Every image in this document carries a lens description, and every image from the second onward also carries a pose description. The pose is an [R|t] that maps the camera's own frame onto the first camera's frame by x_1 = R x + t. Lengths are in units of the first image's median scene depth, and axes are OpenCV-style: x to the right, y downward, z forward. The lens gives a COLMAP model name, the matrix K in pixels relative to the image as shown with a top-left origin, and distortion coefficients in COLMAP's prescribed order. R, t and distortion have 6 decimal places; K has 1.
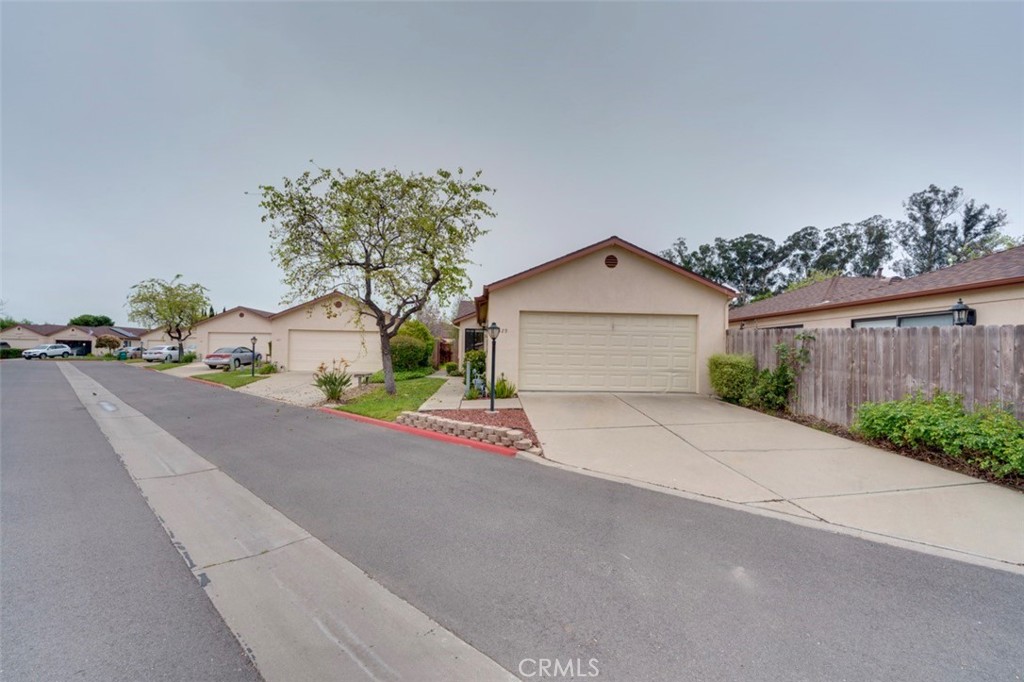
lens RADIAL K [[415.8, 0, 504.4], [0, 415.8, 347.2], [0, 0, 1]] dist [-0.011391, -0.000285]
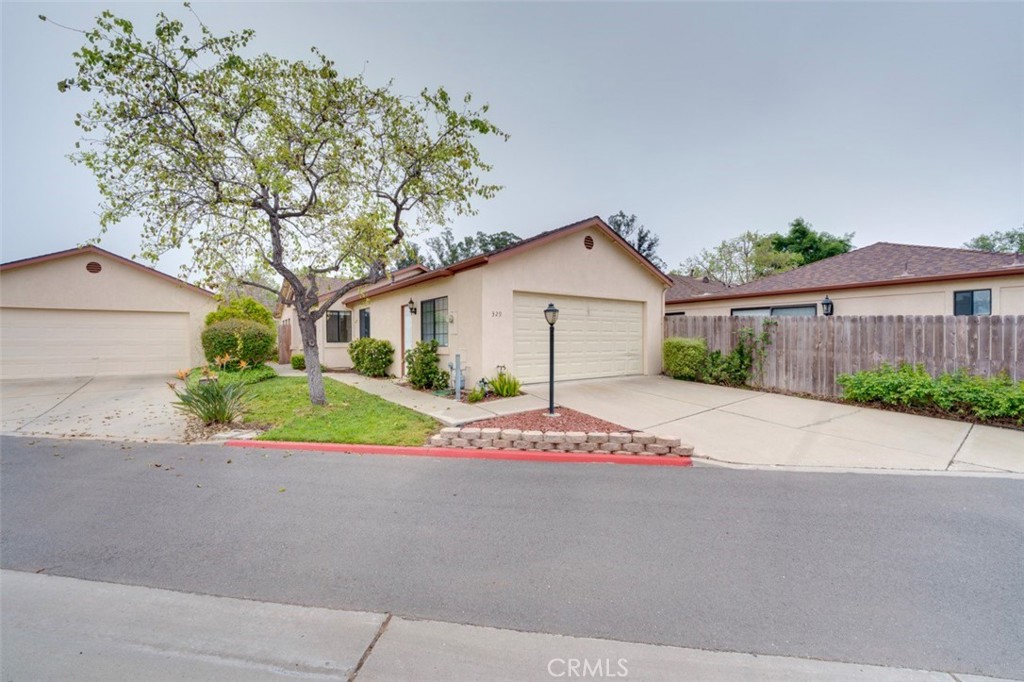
lens RADIAL K [[415.8, 0, 504.4], [0, 415.8, 347.2], [0, 0, 1]] dist [-0.011391, -0.000285]
pose [[0.840781, -0.029654, 0.540563, -0.456311], [0.009341, 0.999145, 0.040283, -0.007354], [-0.541295, -0.028820, 0.840339, 0.315756]]
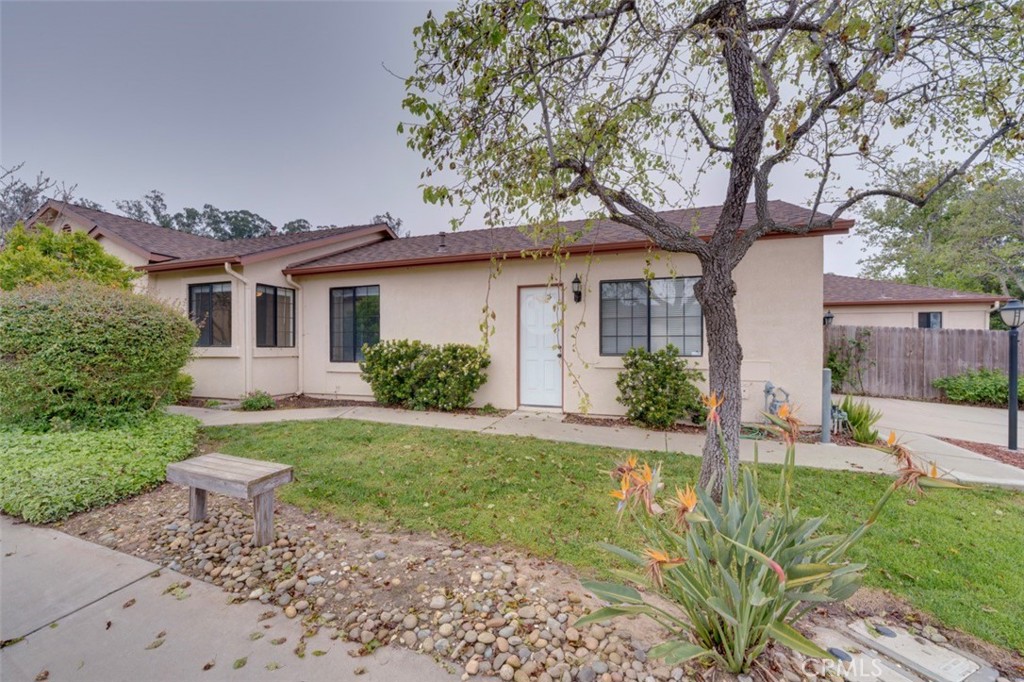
lens RADIAL K [[415.8, 0, 504.4], [0, 415.8, 347.2], [0, 0, 1]] dist [-0.011391, -0.000285]
pose [[0.375803, -0.019919, 0.926485, -0.704222], [-0.014699, 0.999515, 0.027451, 0.002021], [-0.926583, -0.023935, 0.375328, 1.231124]]
